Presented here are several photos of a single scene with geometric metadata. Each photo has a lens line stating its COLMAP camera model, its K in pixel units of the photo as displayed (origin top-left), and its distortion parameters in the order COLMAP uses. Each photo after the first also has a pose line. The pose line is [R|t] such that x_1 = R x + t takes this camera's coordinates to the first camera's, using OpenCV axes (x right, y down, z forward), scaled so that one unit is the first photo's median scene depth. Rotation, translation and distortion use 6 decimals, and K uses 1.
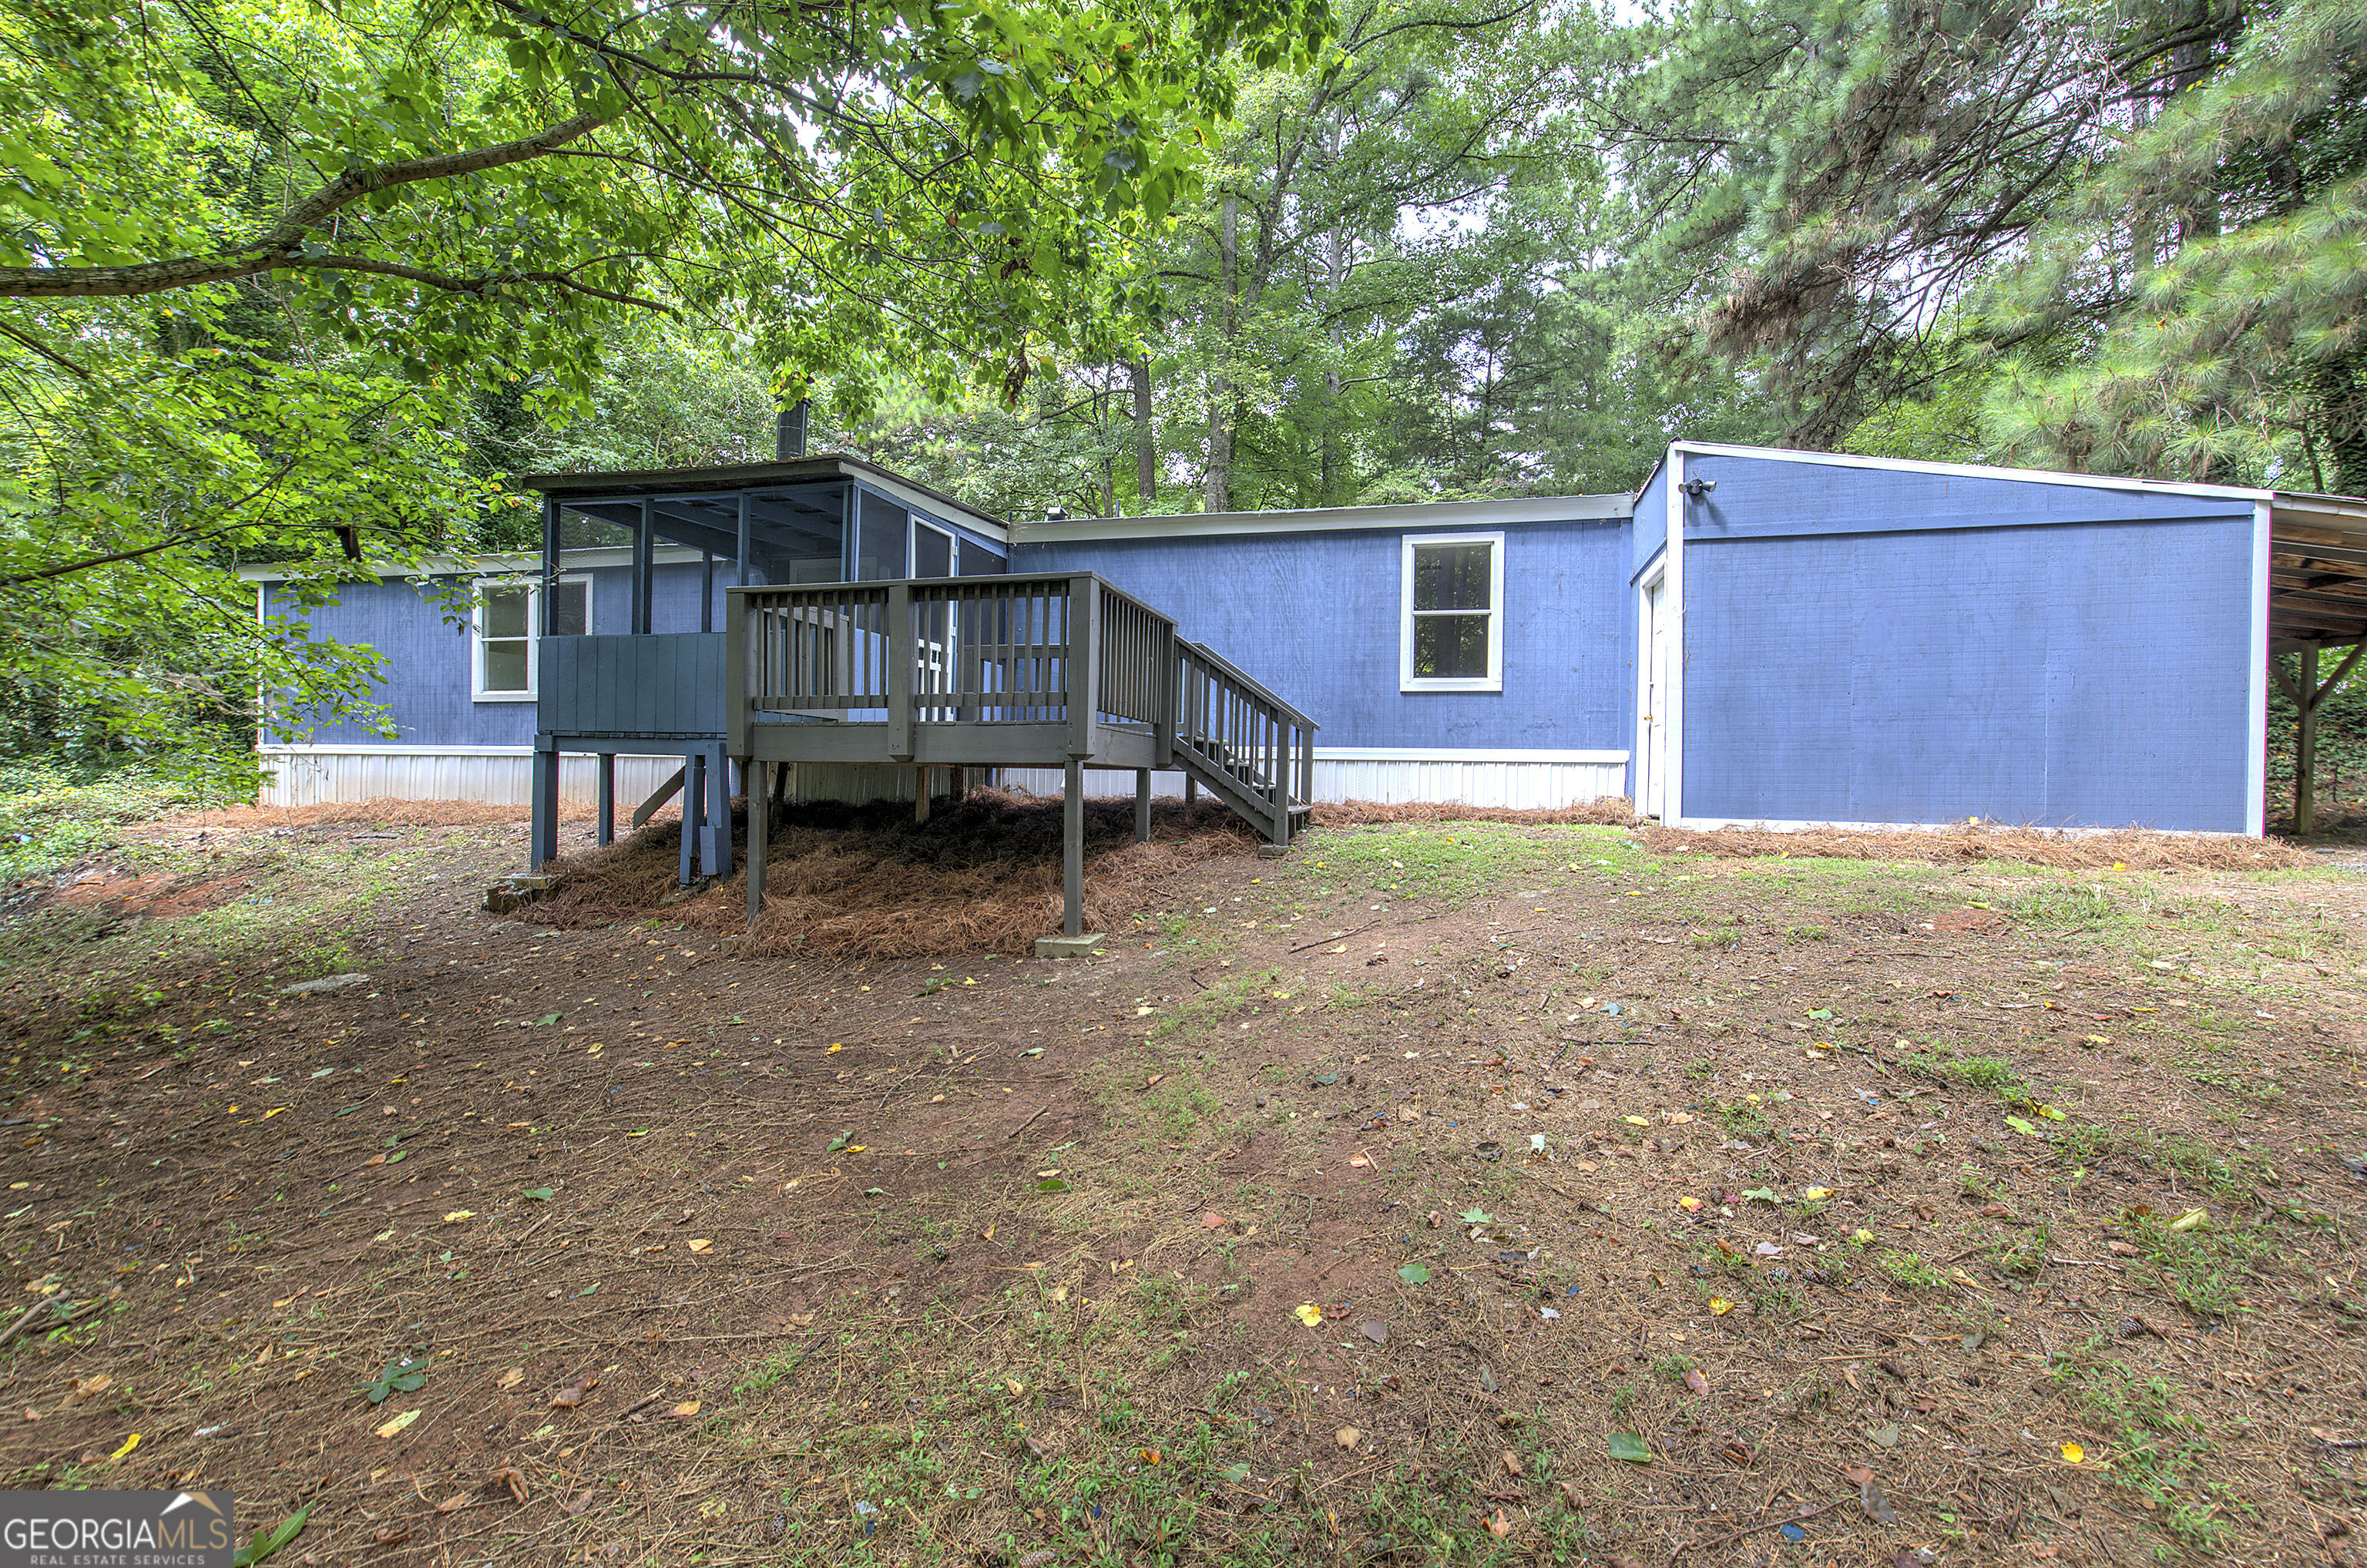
lens RADIAL K [[1001.9, 0, 1191.9], [0, 1001.9, 778.5], [0, 0, 1]] dist [0.000244, 0.000204]
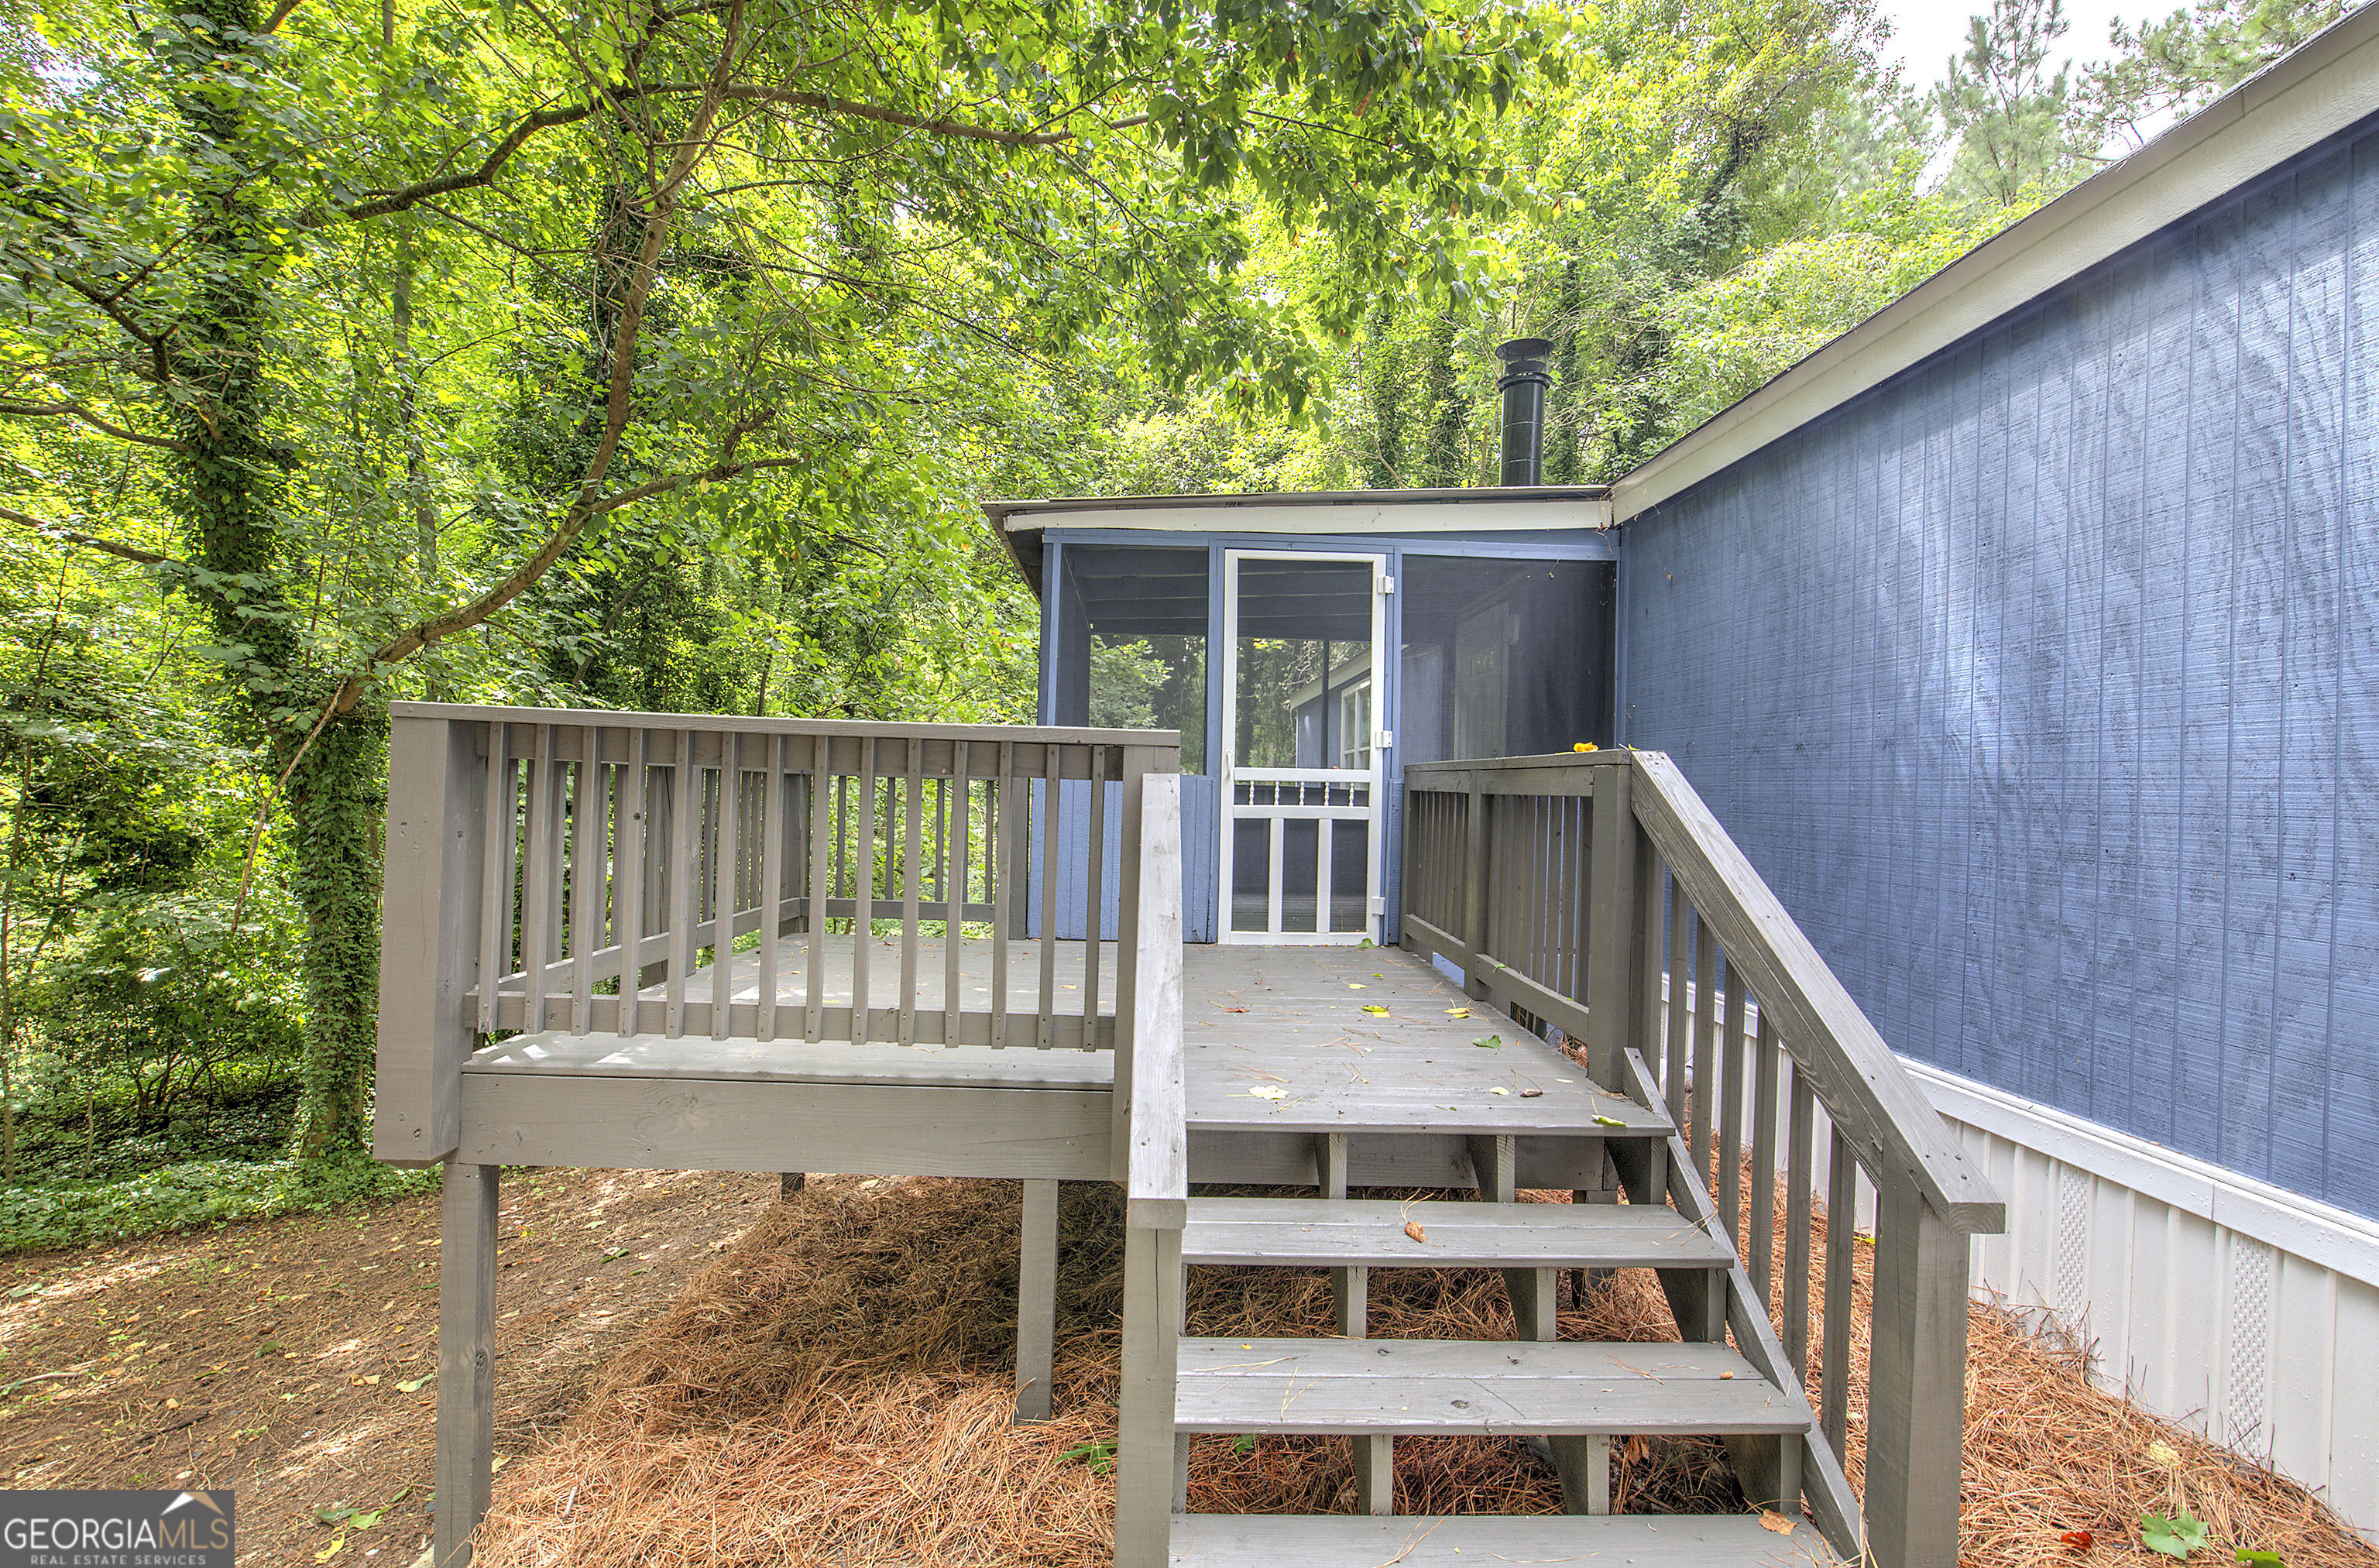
lens RADIAL K [[1006.6, 0, 1202.3], [0, 1006.6, 782.4], [0, 0, 1]] dist [-0.001955, 0.000642]
pose [[0.280572, -0.016062, -0.959698, 0.258519], [-0.018036, 0.999595, -0.022003, -0.122206], [0.959663, 0.023483, 0.280169, 0.841242]]
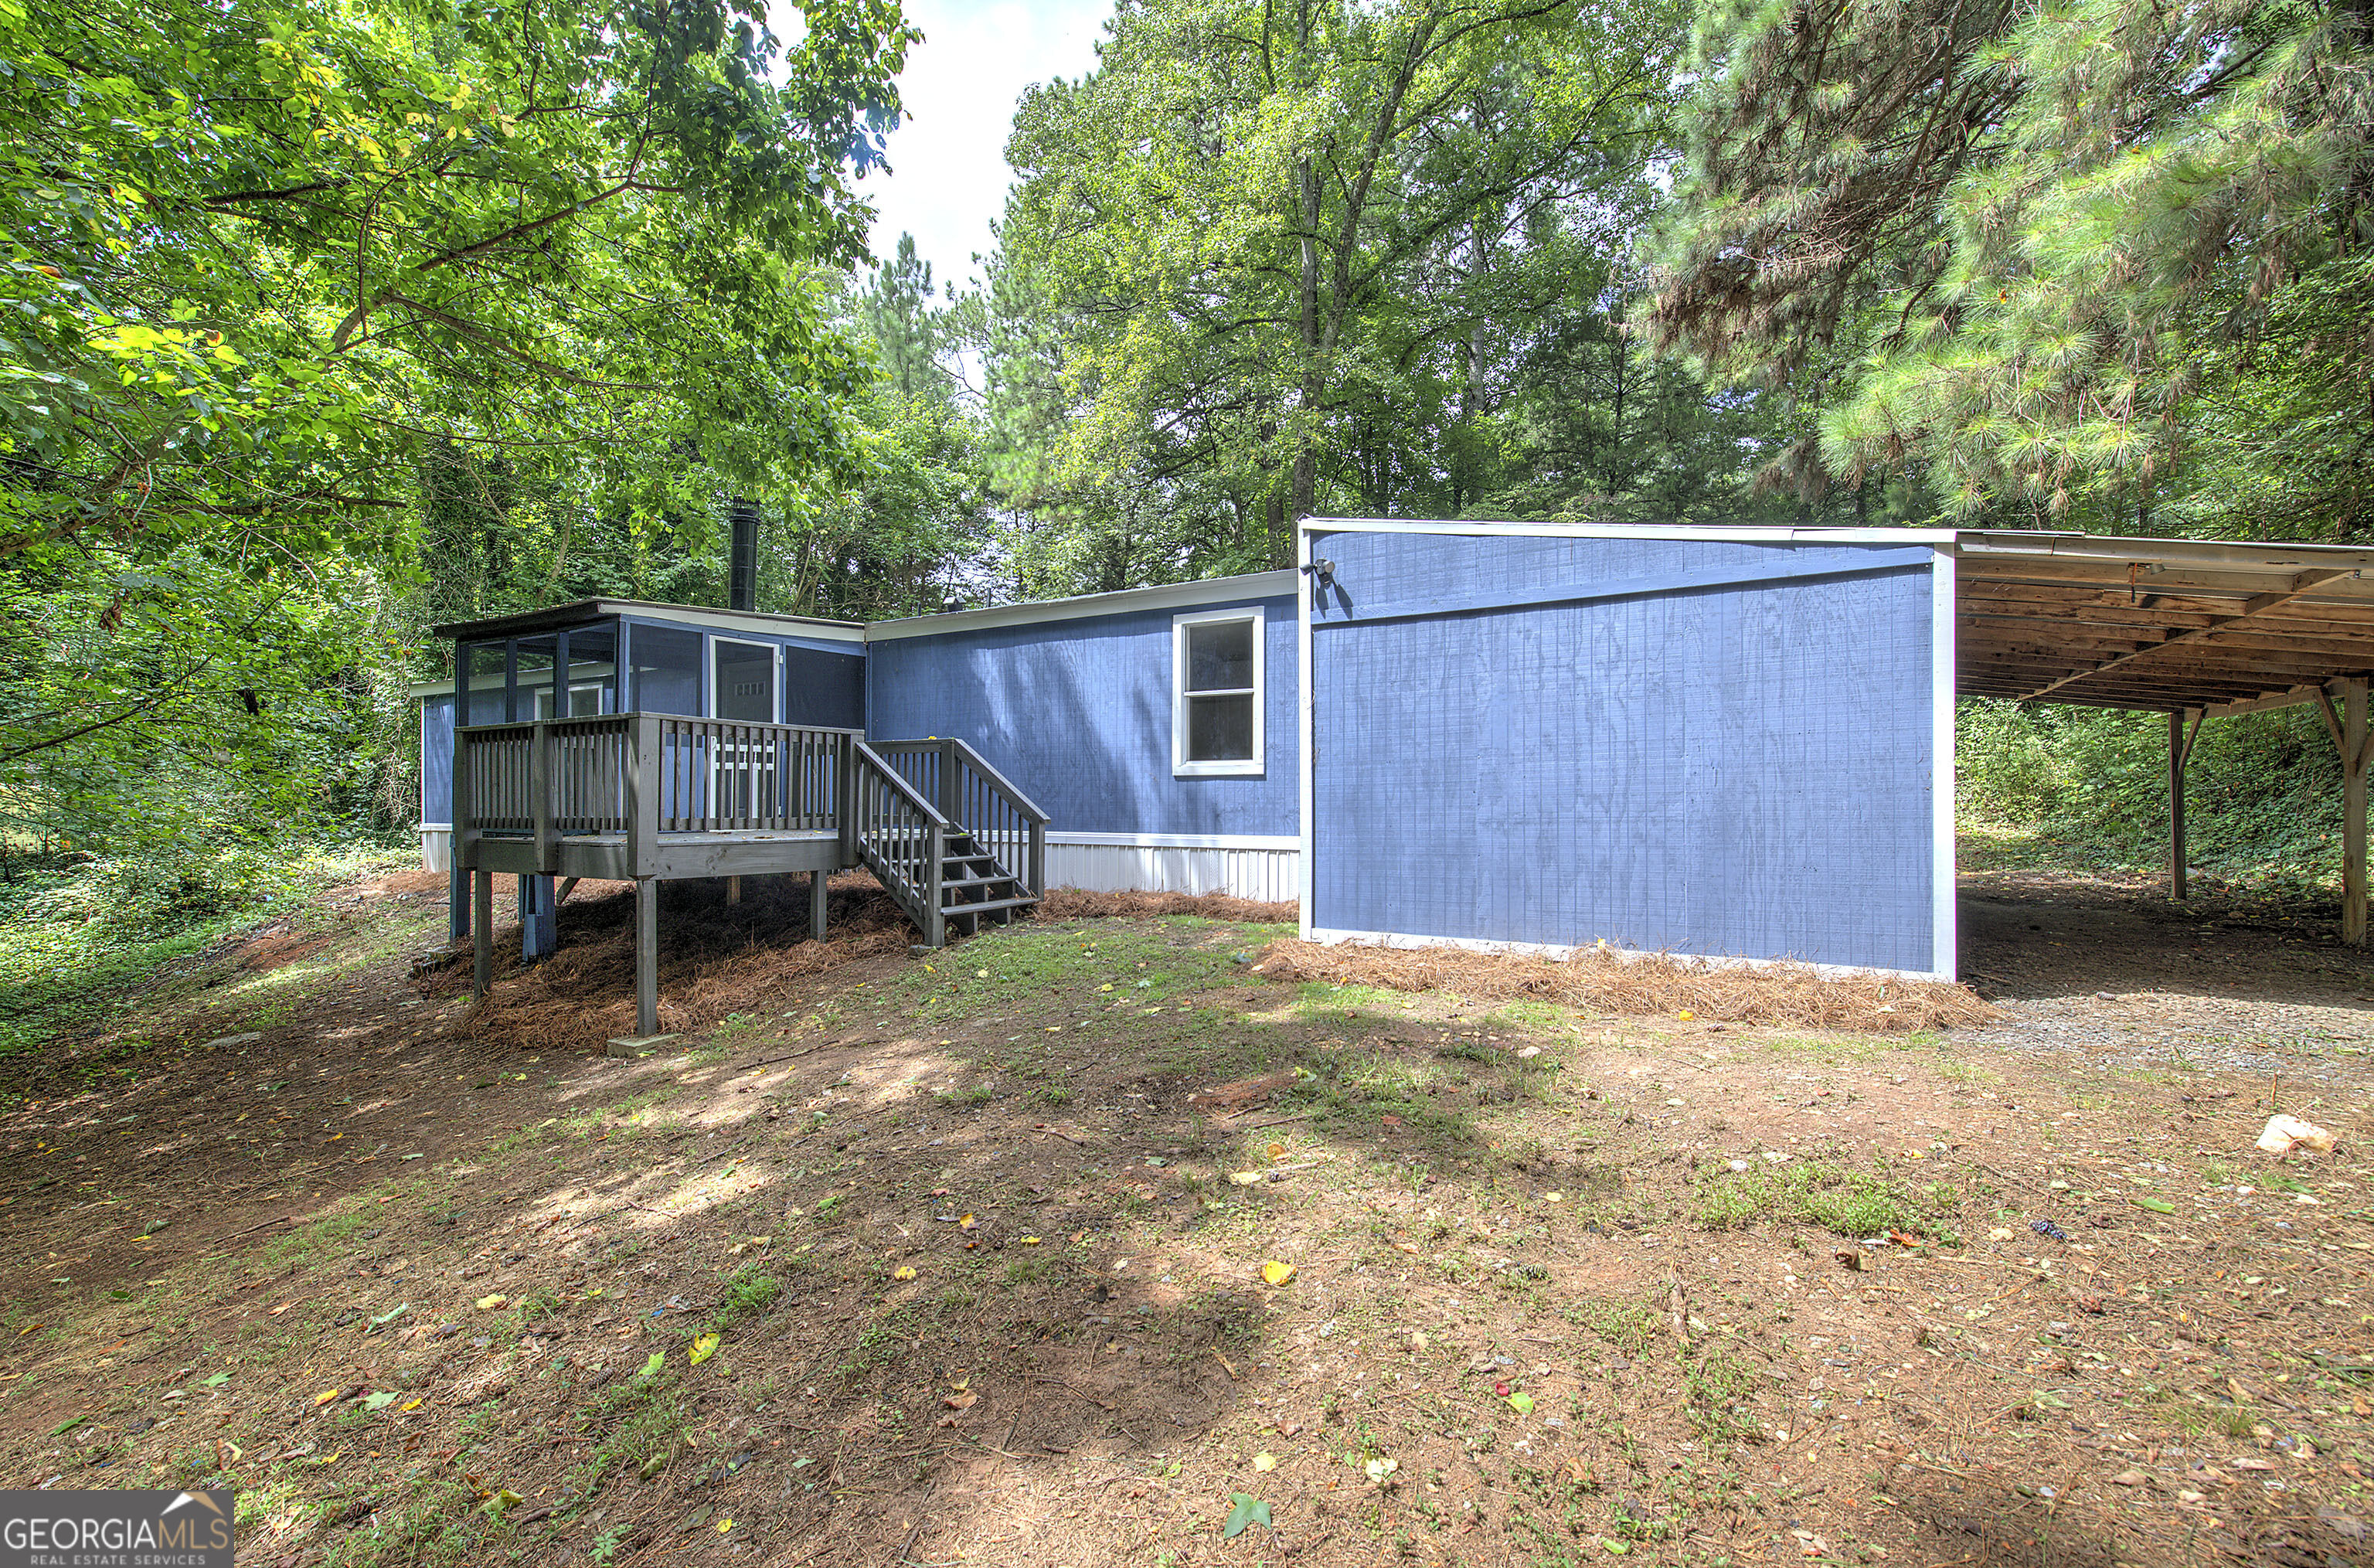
lens RADIAL K [[1004.6, 0, 1199.8], [0, 1004.6, 782.4], [0, 0, 1]] dist [-0.001955, 0.000642]
pose [[0.960254, -0.021450, -0.278301, 0.566293], [0.016900, 0.999682, -0.018740, -0.068322], [0.278614, 0.013292, 0.960311, 0.071527]]
